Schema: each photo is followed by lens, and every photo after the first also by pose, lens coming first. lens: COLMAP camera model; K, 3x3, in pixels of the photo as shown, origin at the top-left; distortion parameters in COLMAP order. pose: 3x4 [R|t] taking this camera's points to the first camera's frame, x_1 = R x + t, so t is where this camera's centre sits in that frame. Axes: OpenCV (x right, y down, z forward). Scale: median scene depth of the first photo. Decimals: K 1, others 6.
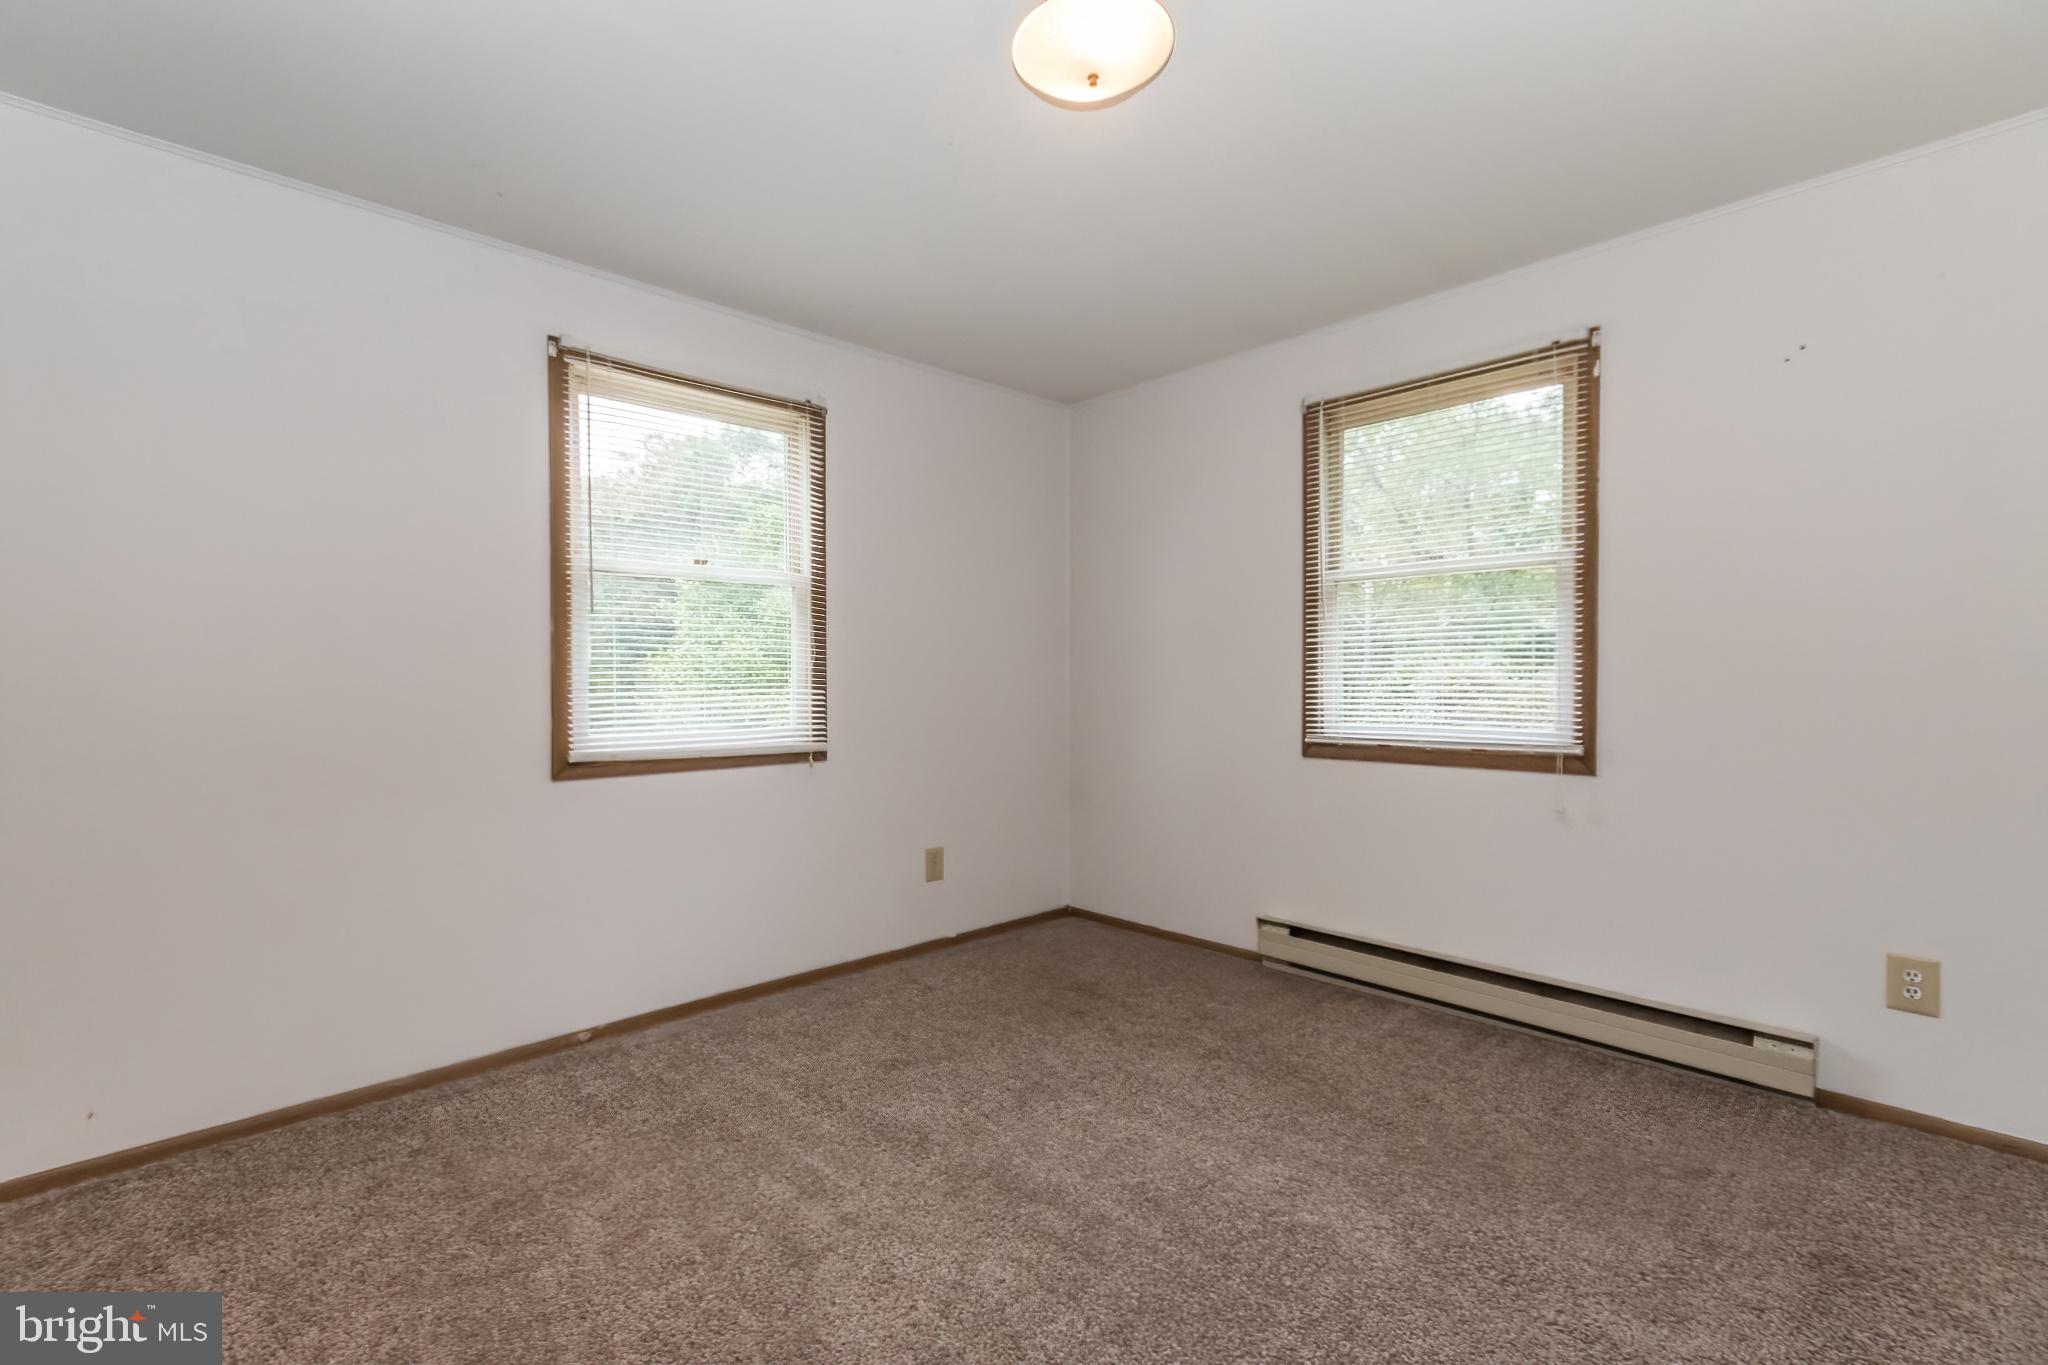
lens RADIAL K [[906.9, 0, 1010.1], [0, 906.9, 687.5], [0, 0, 1]] dist [0.002710, -0.000246]
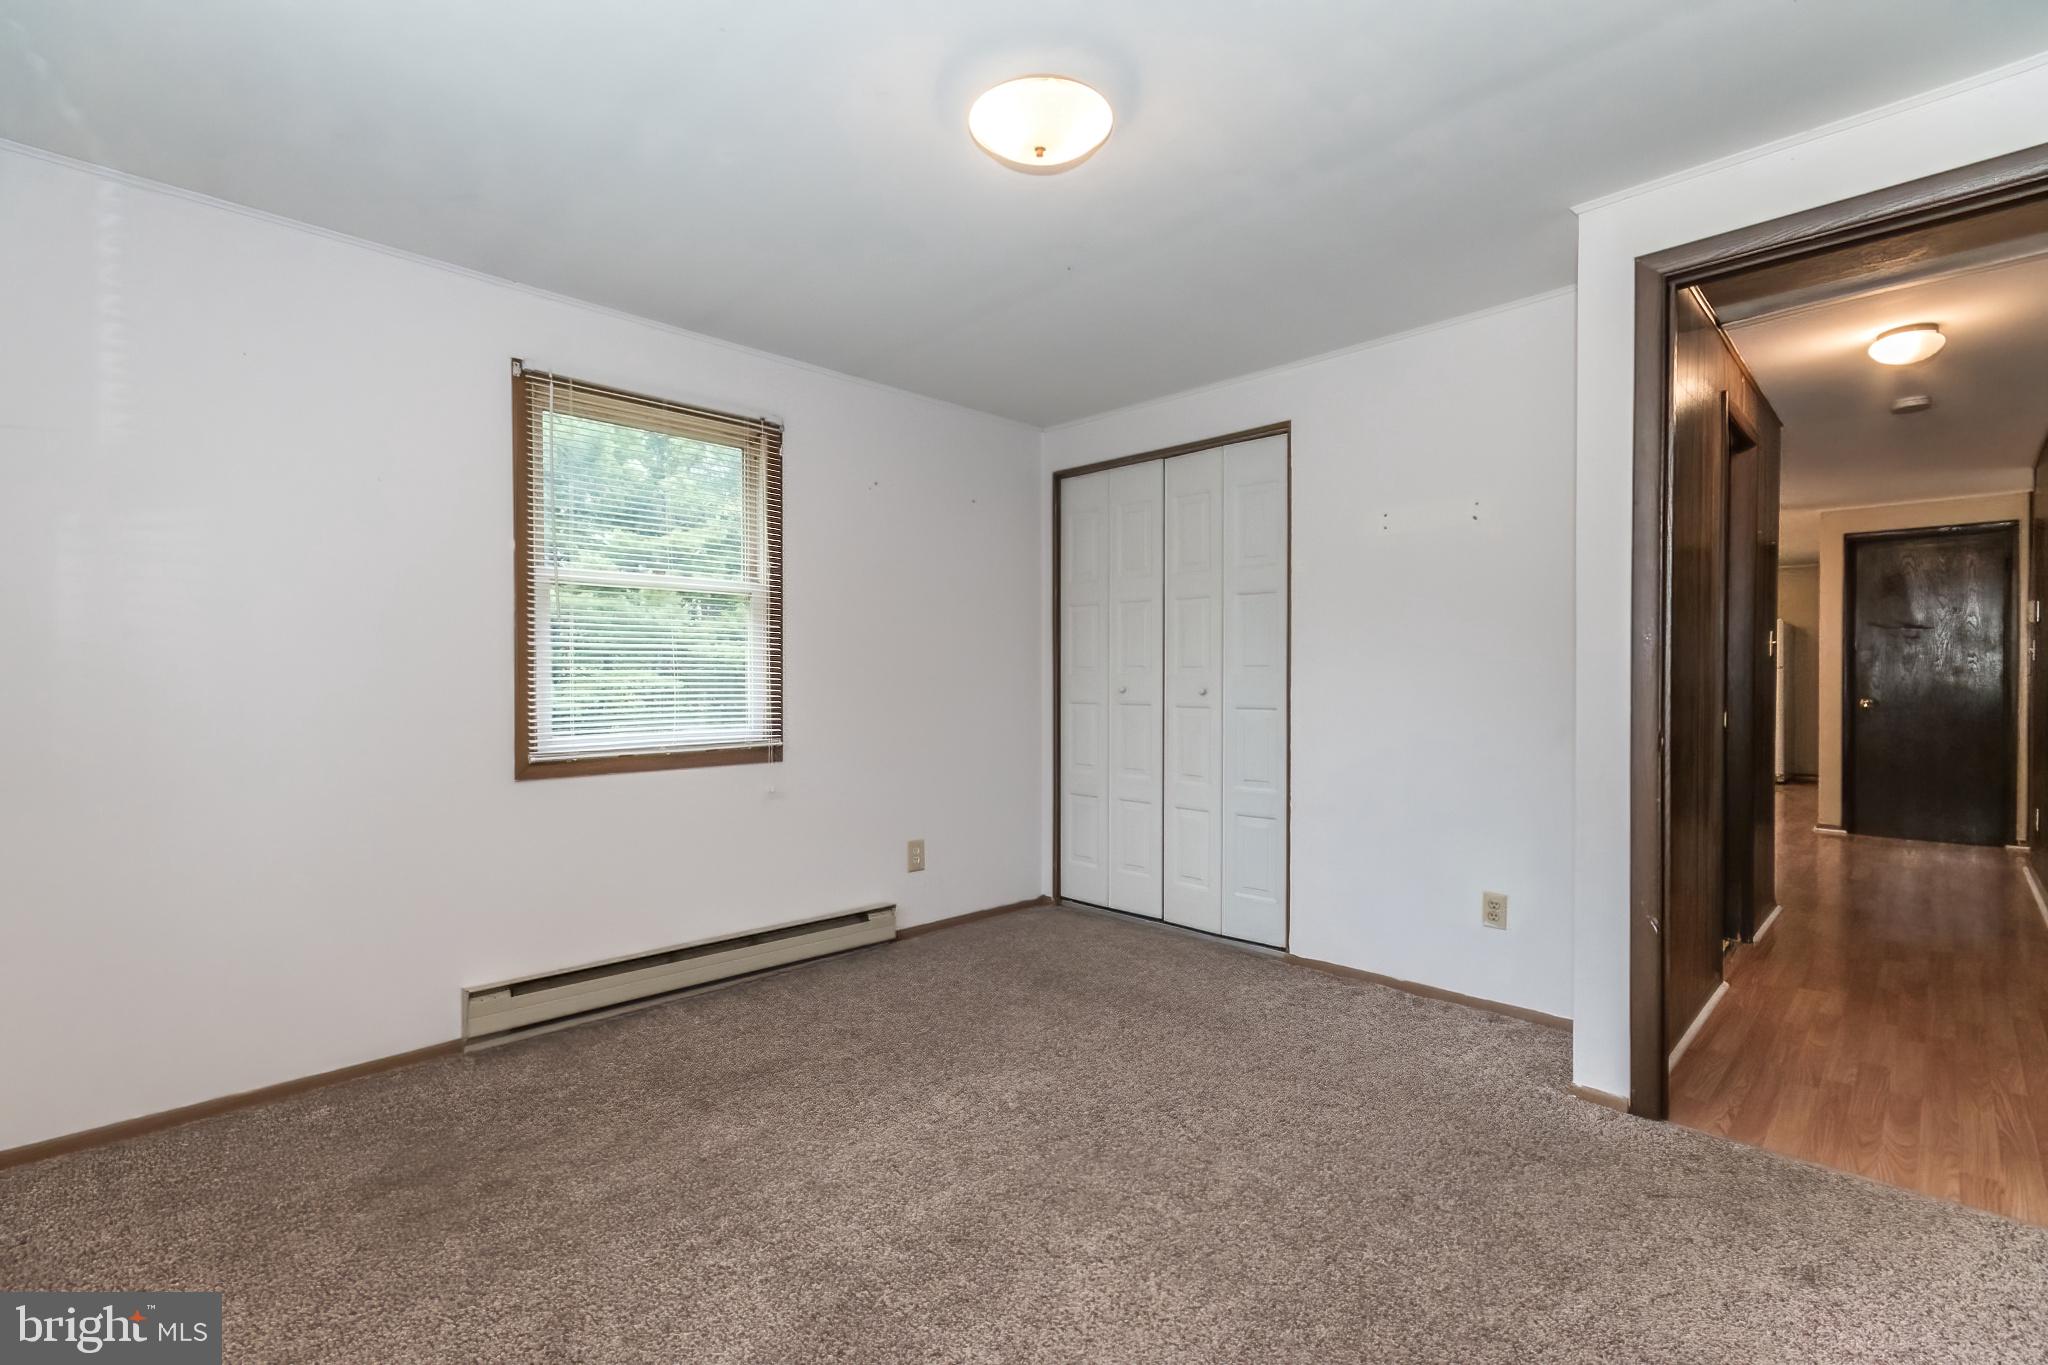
lens RADIAL K [[906.9, 0, 1014.1], [0, 906.9, 693.4], [0, 0, 1]] dist [0.002710, -0.000246]
pose [[-0.026428, -0.006100, 0.999632, -0.644002], [0.014970, 0.999867, 0.006497, -0.003711], [-0.999539, 0.015137, -0.026333, 0.671955]]
